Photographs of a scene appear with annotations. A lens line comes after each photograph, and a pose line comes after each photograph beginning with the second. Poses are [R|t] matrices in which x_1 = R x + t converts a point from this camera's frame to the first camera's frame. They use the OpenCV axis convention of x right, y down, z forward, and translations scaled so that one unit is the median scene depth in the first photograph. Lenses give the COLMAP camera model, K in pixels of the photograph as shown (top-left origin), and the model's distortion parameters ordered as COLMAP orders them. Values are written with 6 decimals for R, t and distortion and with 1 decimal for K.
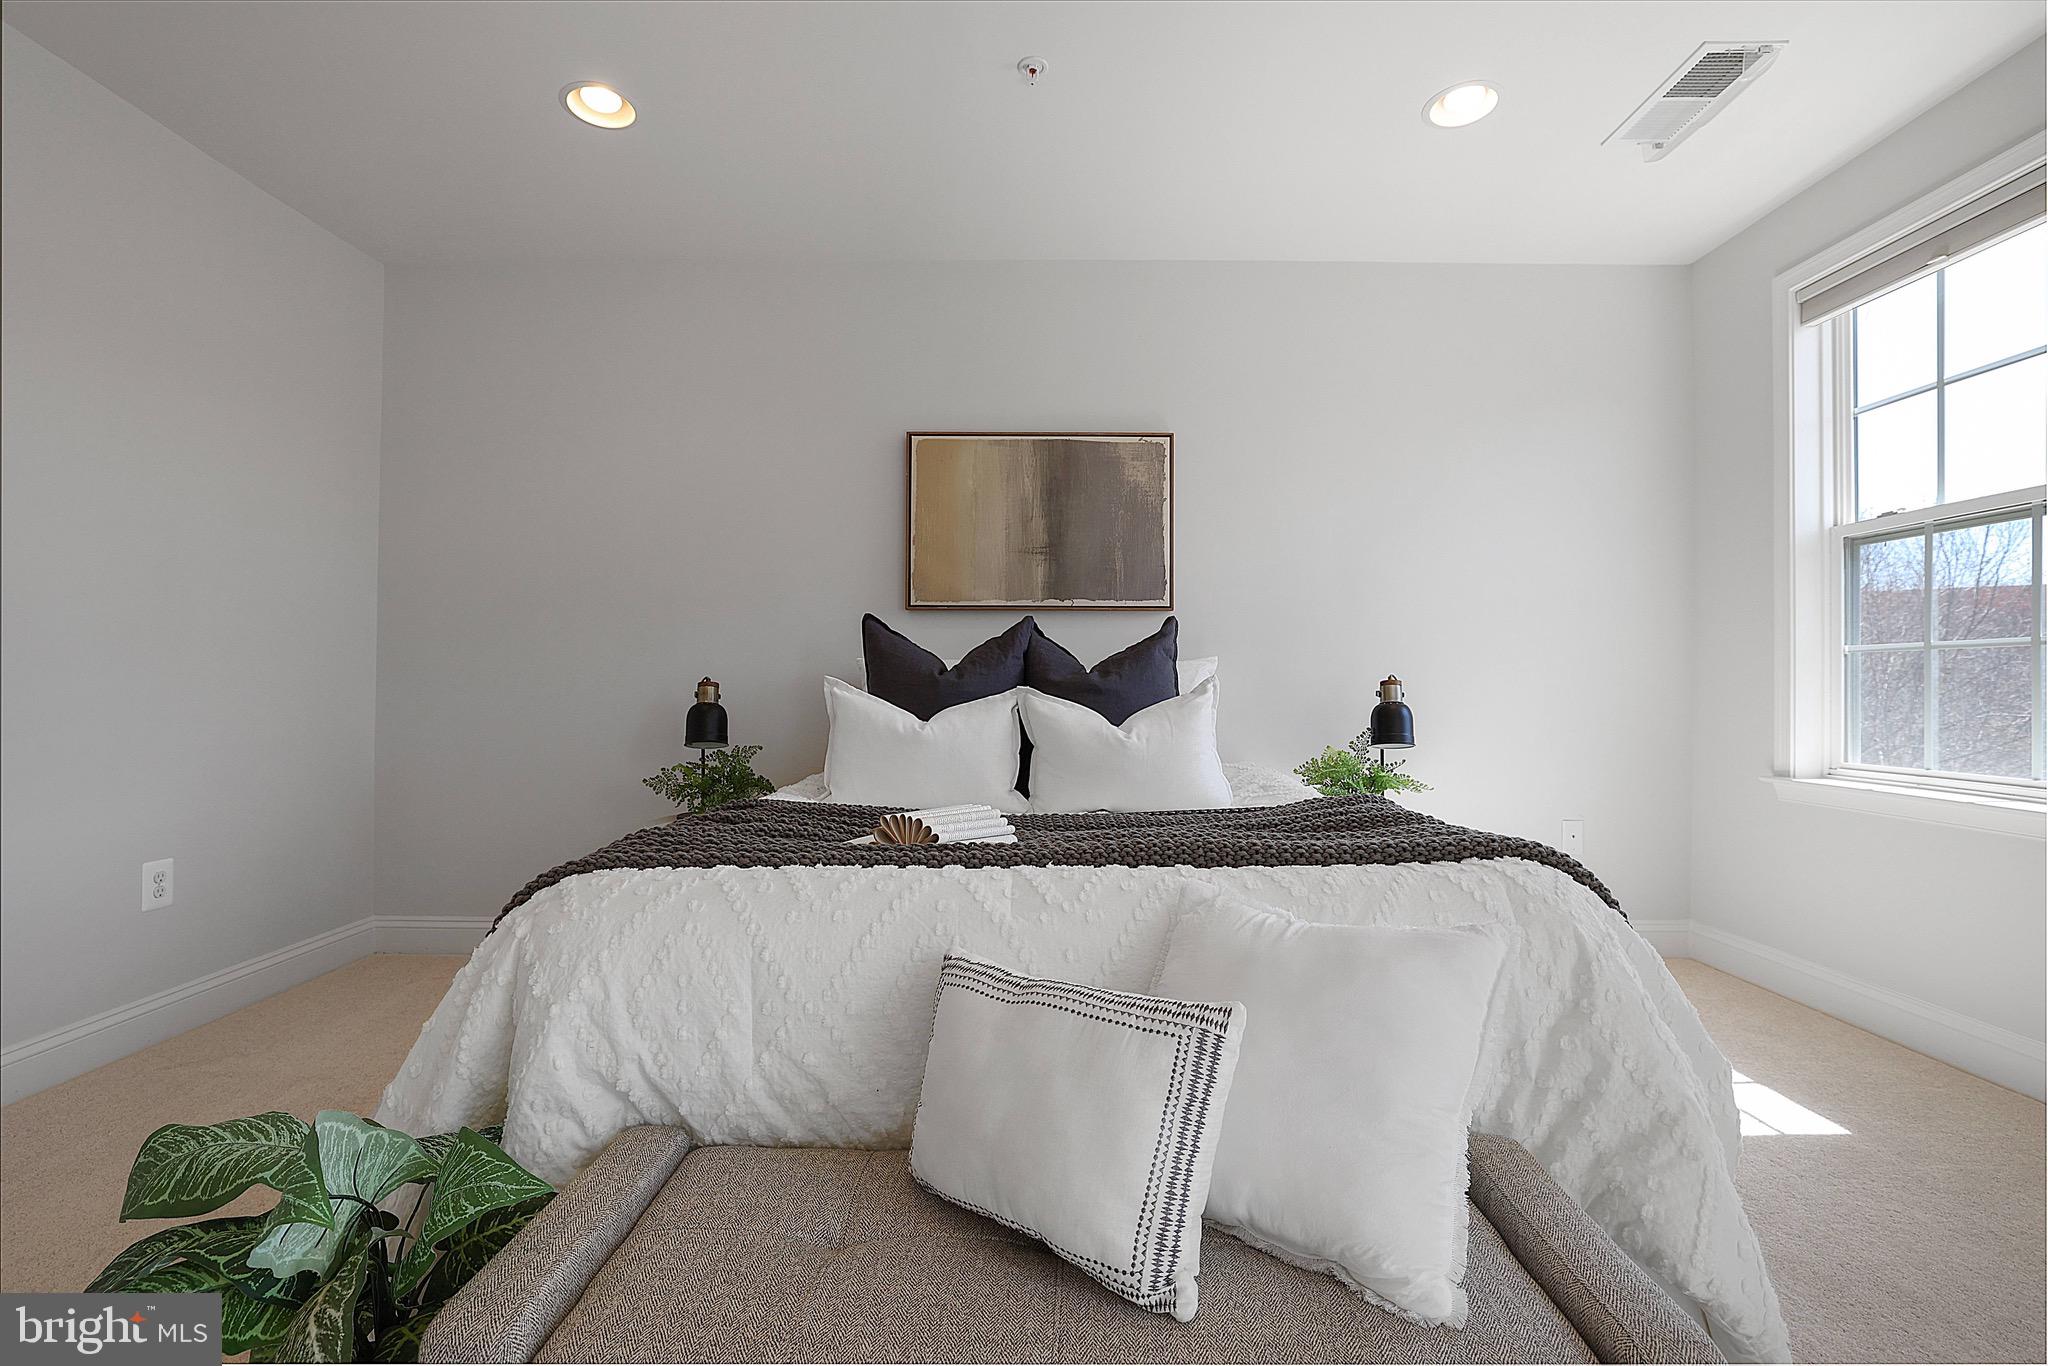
lens RADIAL K [[934.6, 0, 1024.0], [0, 934.6, 683.0], [0, 0, 1]] dist [-0.047289, 0.016964]
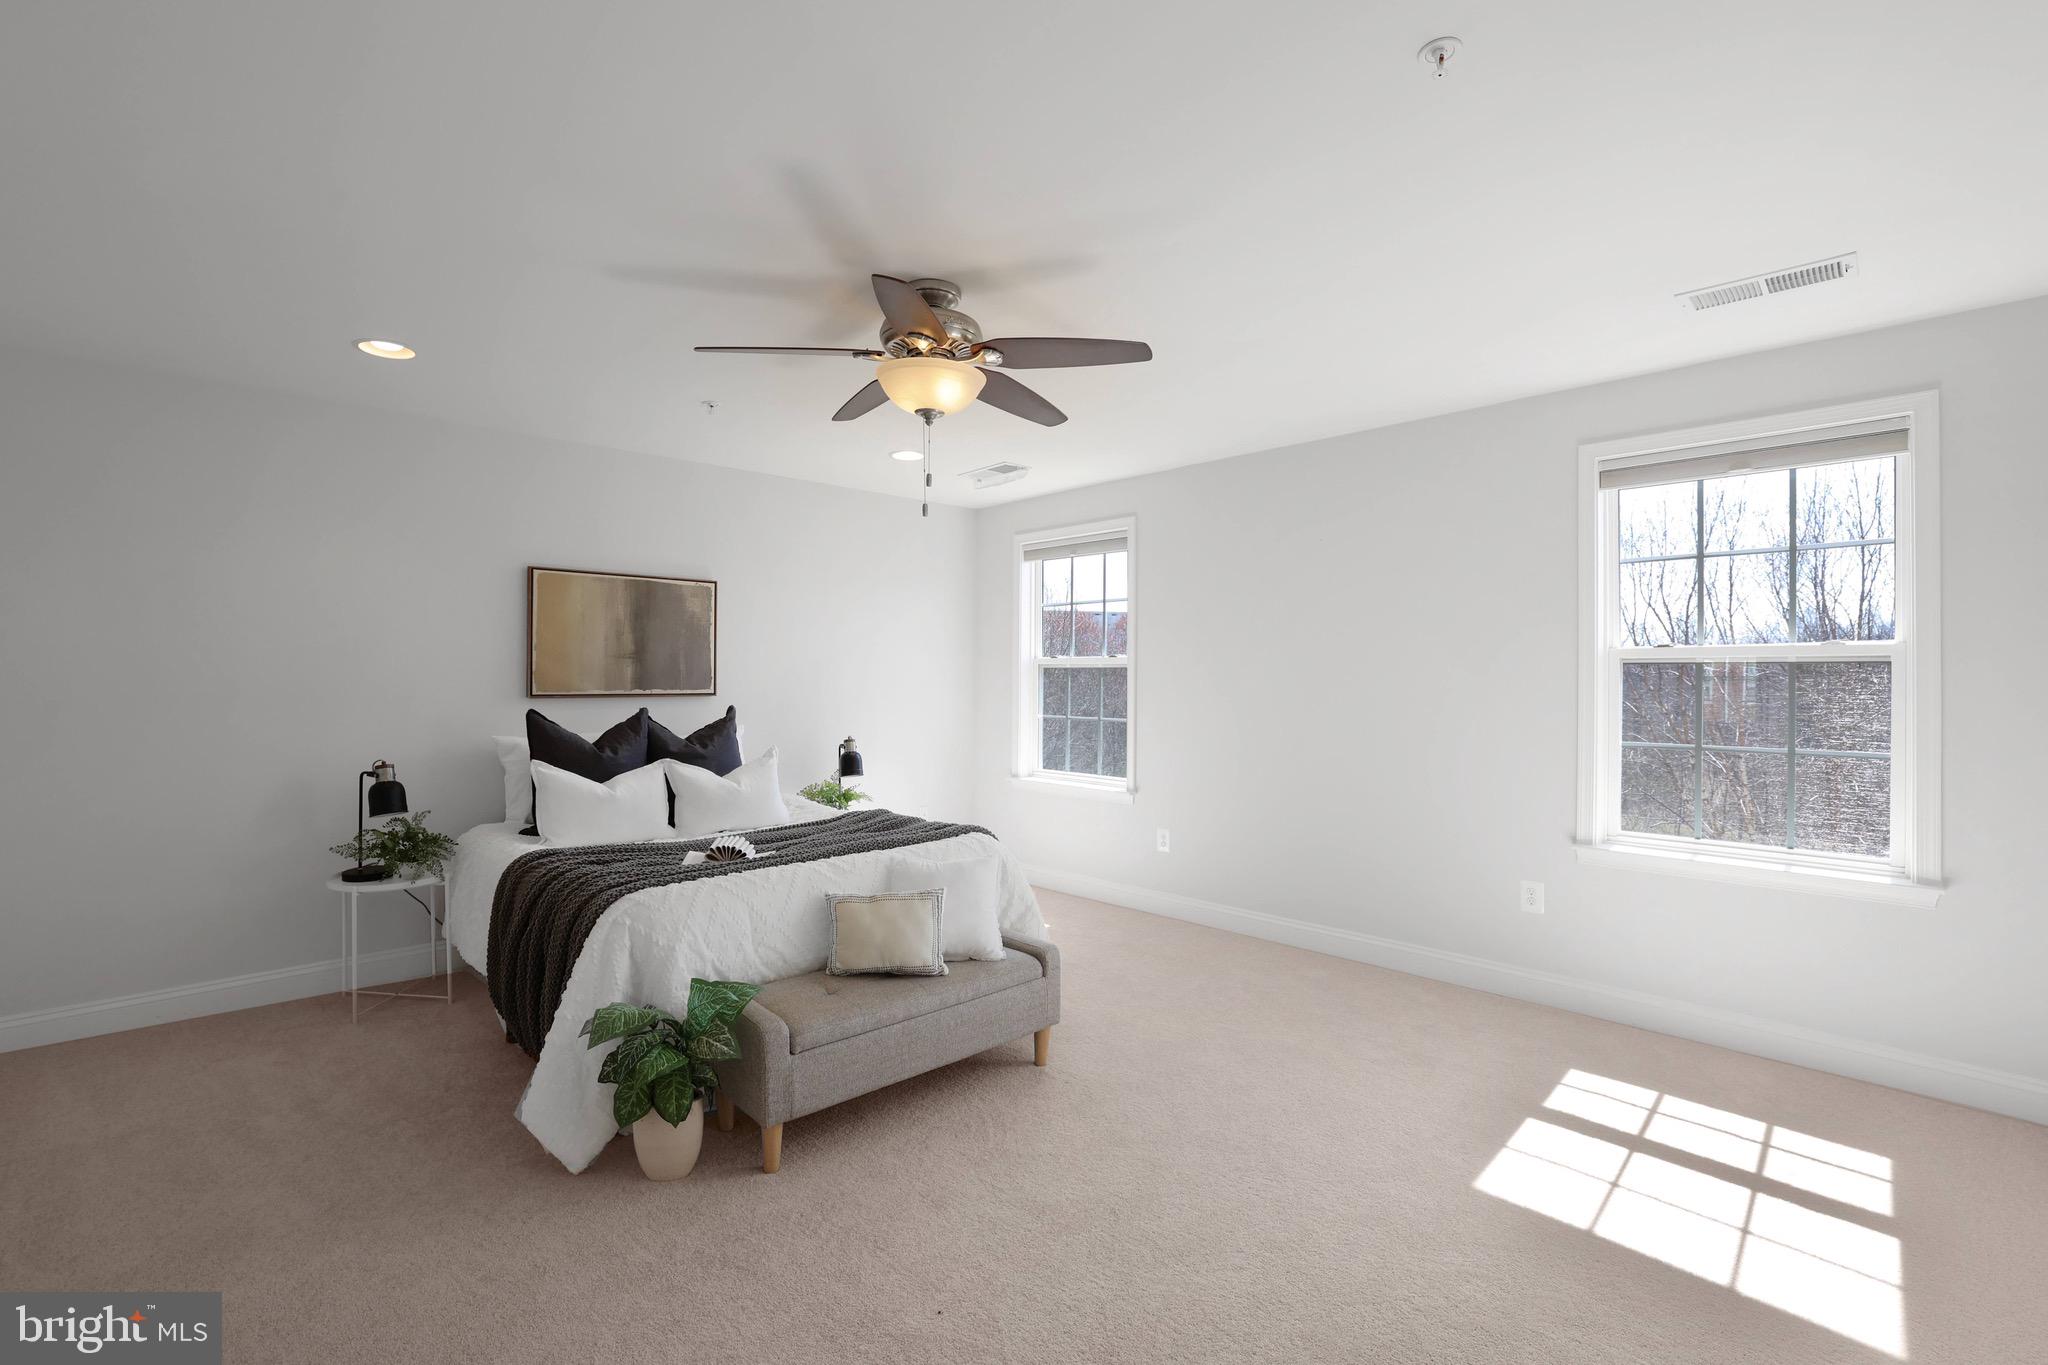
lens RADIAL K [[896.6, 0, 1030.2], [0, 896.6, 680.5], [0, 0, 1]] dist [-0.049912, 0.020034]
pose [[0.713686, -0.002016, 0.700463, -0.555209], [-0.006273, 0.999937, 0.009268, -0.132340], [-0.700438, -0.011009, 0.713628, -0.464668]]
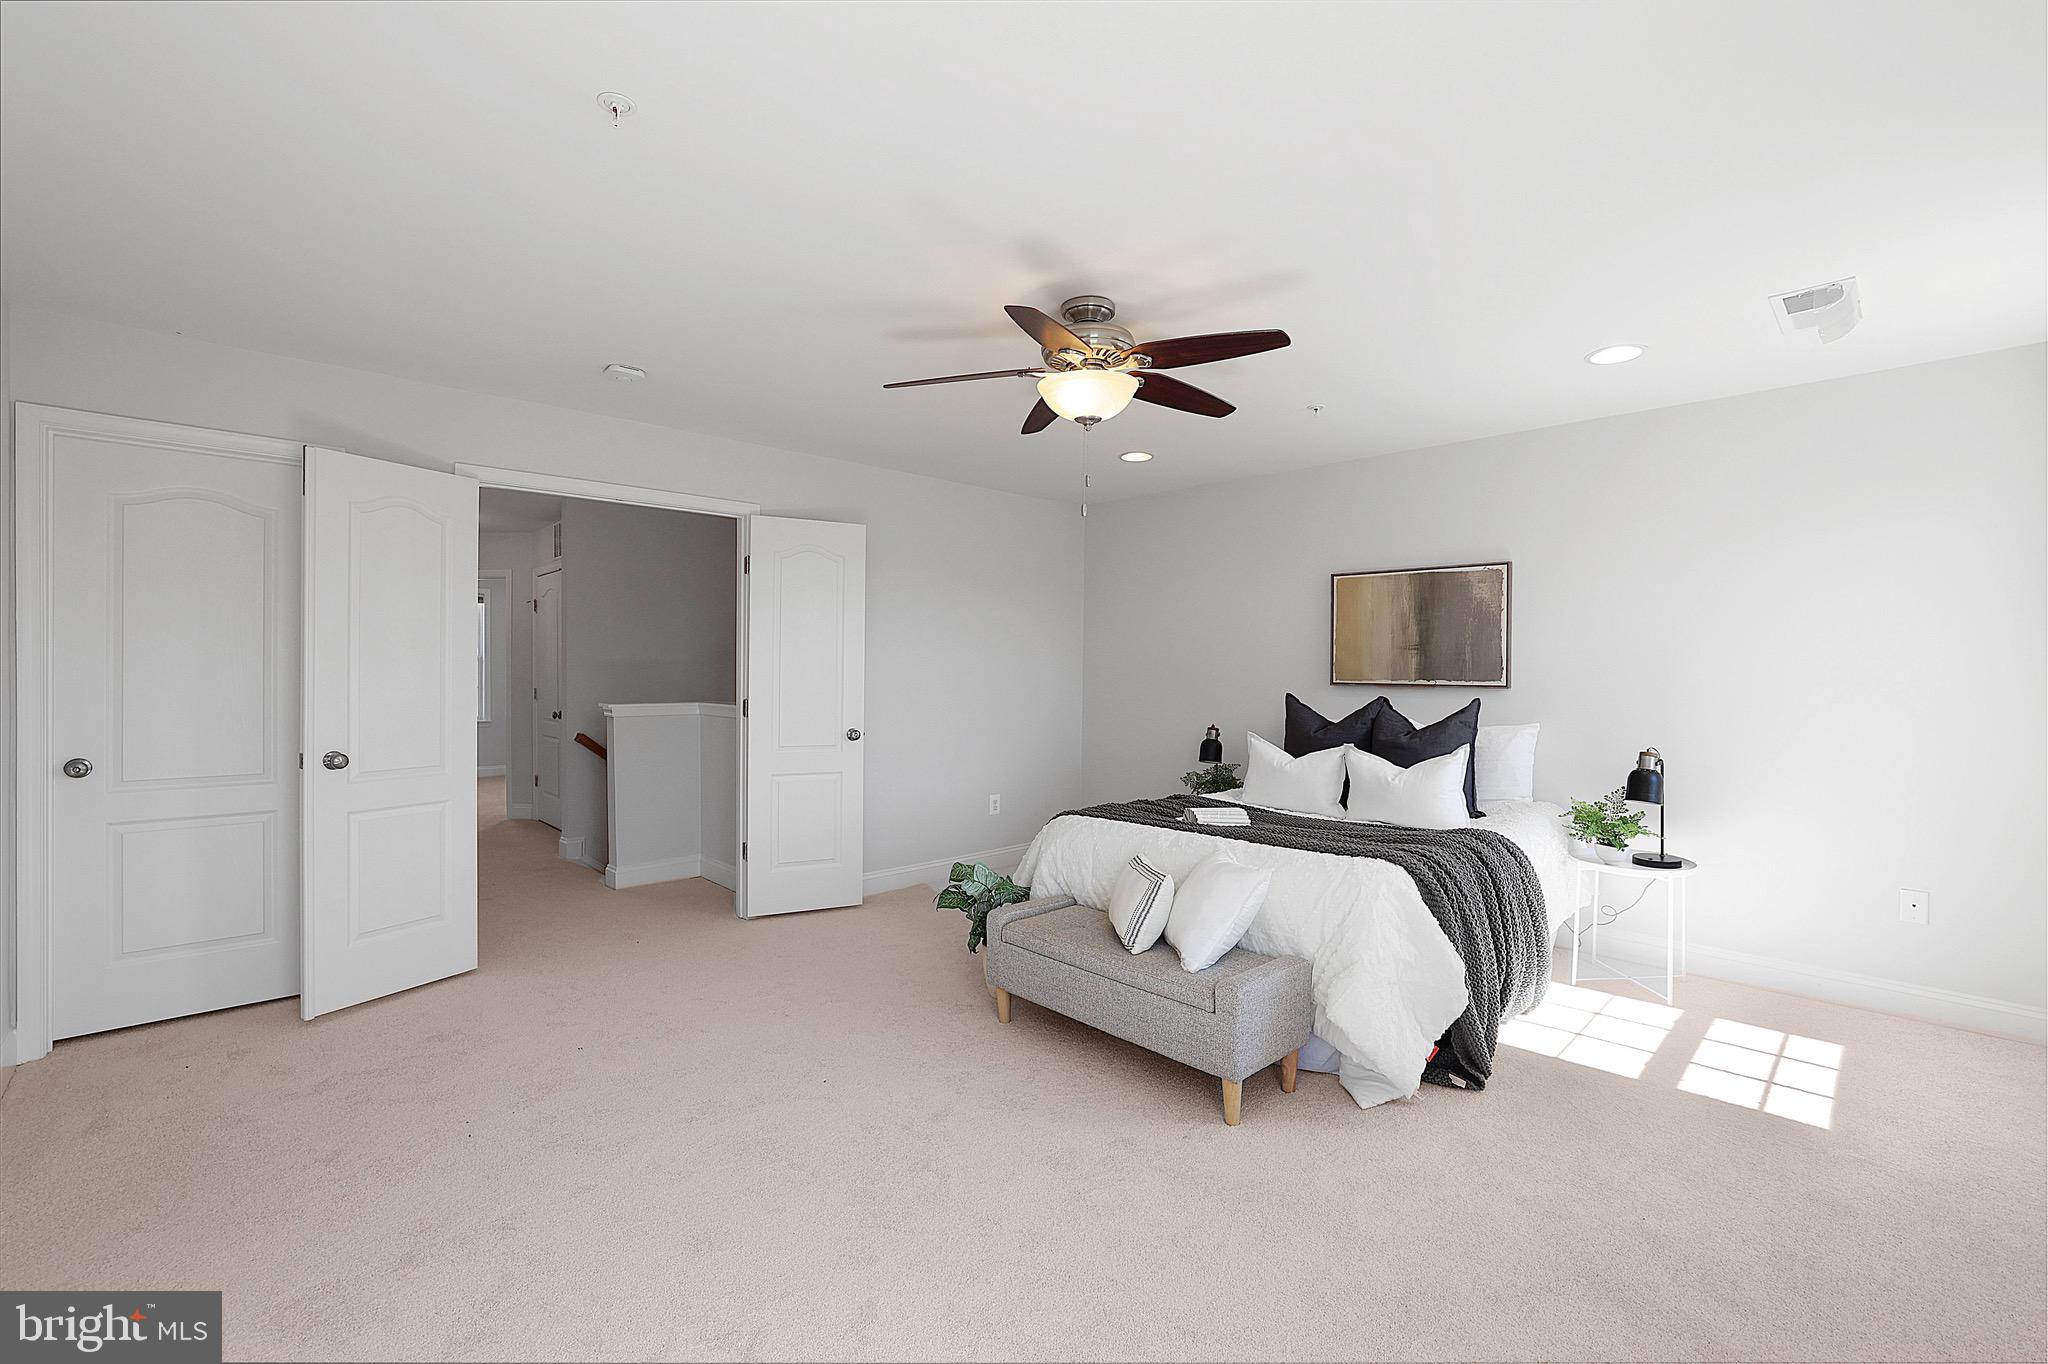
lens RADIAL K [[875.9, 0, 1028.2], [0, 875.9, 678.9], [0, 0, 1]] dist [-0.055364, 0.021183]
pose [[0.700069, 0.011068, -0.713990, 0.636686], [-0.003101, 0.999918, 0.012460, -0.116913], [0.714069, -0.006509, 0.700046, -0.461527]]
